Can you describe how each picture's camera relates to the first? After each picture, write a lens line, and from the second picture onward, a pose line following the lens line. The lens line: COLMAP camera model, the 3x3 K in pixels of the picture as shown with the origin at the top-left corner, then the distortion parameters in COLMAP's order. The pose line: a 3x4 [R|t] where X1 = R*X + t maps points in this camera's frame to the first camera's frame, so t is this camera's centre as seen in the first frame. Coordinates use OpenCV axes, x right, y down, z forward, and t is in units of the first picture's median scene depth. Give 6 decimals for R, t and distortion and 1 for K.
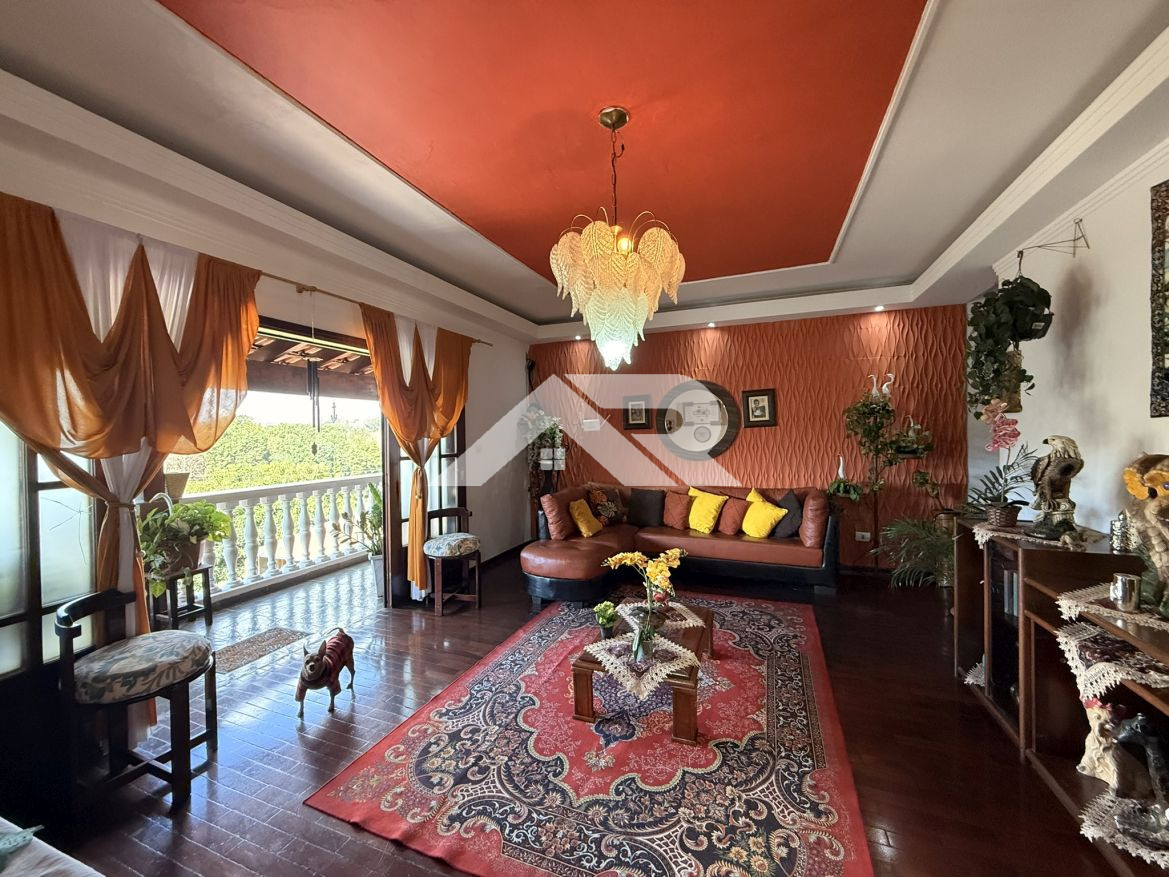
lens RADIAL K [[467.7, 0, 580.8], [0, 467.7, 436.9], [0, 0, 1]] dist [-0.001613, -0.000233]
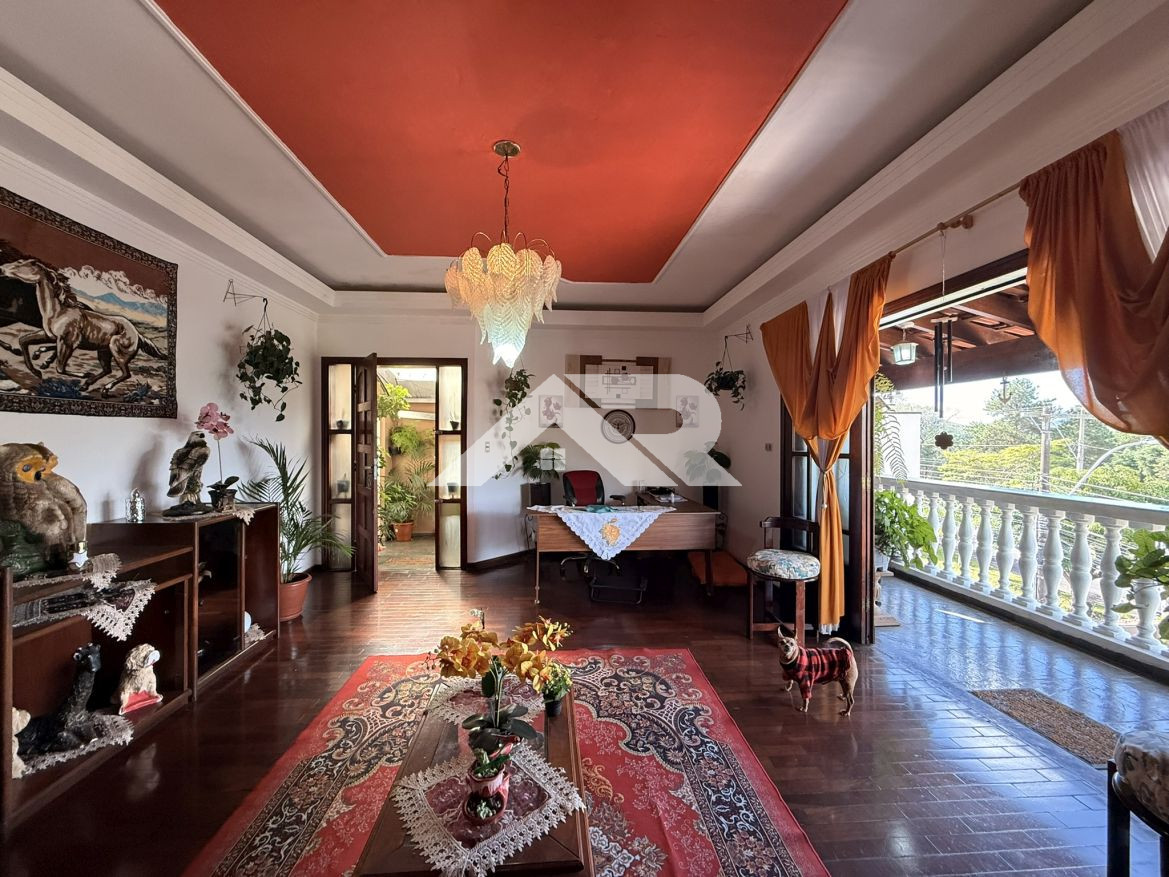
lens RADIAL K [[467.7, 0, 580.8], [0, 467.7, 436.9], [0, 0, 1]] dist [-0.001613, -0.000233]
pose [[-0.902320, 0.010033, -0.430950, 0.374379], [0.003595, 0.999869, 0.015751, 0.008548], [0.431052, 0.012664, -0.902238, 1.949020]]
